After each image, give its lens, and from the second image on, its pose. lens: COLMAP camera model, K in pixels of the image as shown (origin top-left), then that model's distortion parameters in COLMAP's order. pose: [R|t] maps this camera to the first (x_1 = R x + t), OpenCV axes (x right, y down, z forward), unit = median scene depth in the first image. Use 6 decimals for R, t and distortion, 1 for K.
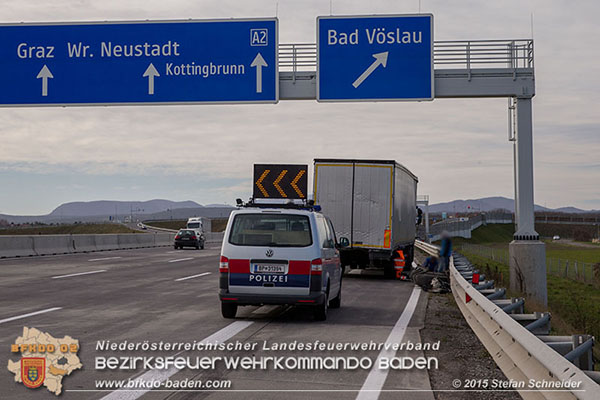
lens RADIAL K [[901.1, 0, 299.0], [0, 901.1, 198.8], [0, 0, 1]] dist [0.088231, 0.000000]
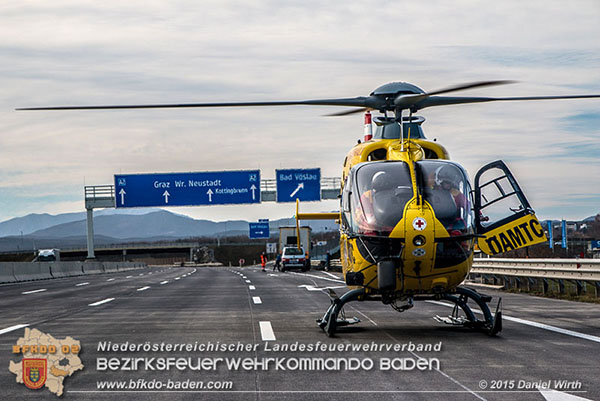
lens RADIAL K [[1813.4, 0, 301.9], [0, 1813.4, 202.2], [0, 0, 1]] dist [0.421867, 0.000000]
pose [[0.986553, -0.028169, 0.160996, -0.726791], [0.027931, 0.999603, 0.003742, -0.124994], [-0.161038, 0.000806, 0.986948, -4.024396]]
